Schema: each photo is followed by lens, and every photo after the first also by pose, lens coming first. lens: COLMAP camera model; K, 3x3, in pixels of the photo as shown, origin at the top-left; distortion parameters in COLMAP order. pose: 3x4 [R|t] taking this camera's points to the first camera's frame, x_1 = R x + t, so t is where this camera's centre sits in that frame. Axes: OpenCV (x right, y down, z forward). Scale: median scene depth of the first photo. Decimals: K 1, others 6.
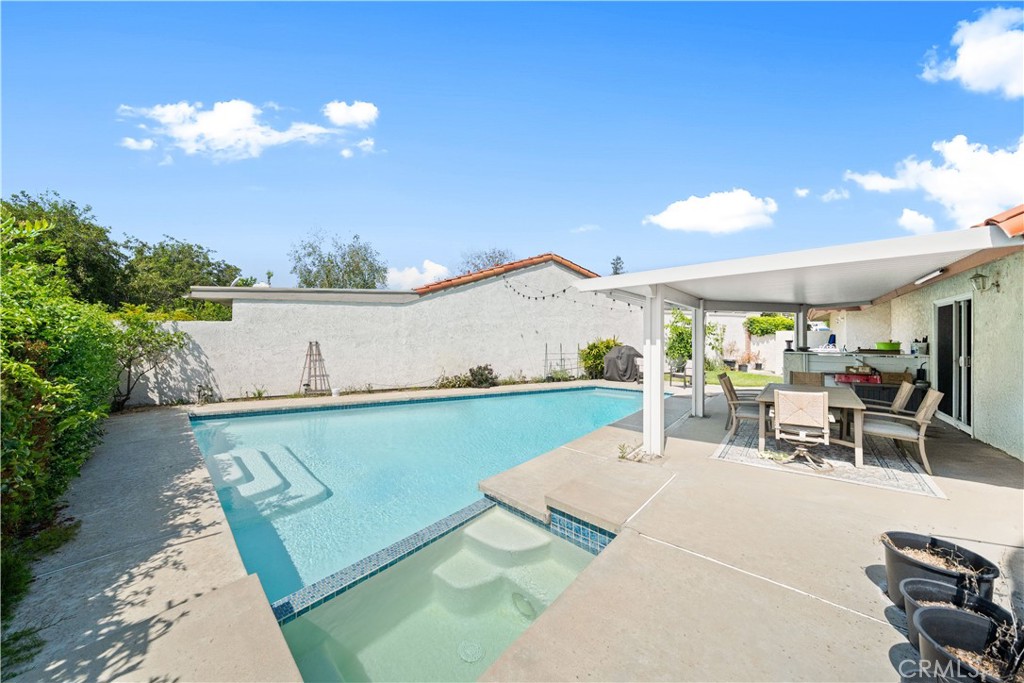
lens RADIAL K [[346.8, 0, 505.7], [0, 346.8, 335.5], [0, 0, 1]] dist [0.006328, -0.000170]
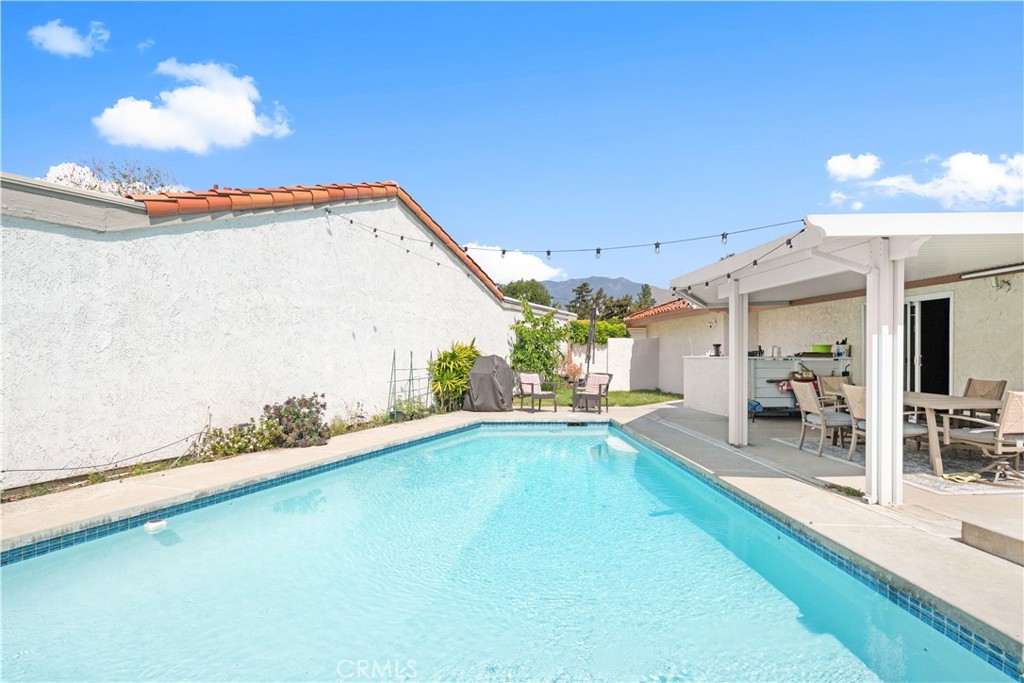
lens RADIAL K [[528.8, 0, 507.4], [0, 528.8, 349.2], [0, 0, 1]] dist [0.005520, 0.001246]
pose [[0.758647, 0.004596, 0.651486, -0.316035], [-0.004104, 0.999989, -0.002277, 0.024904], [-0.651489, -0.000946, 0.758657, 0.301861]]
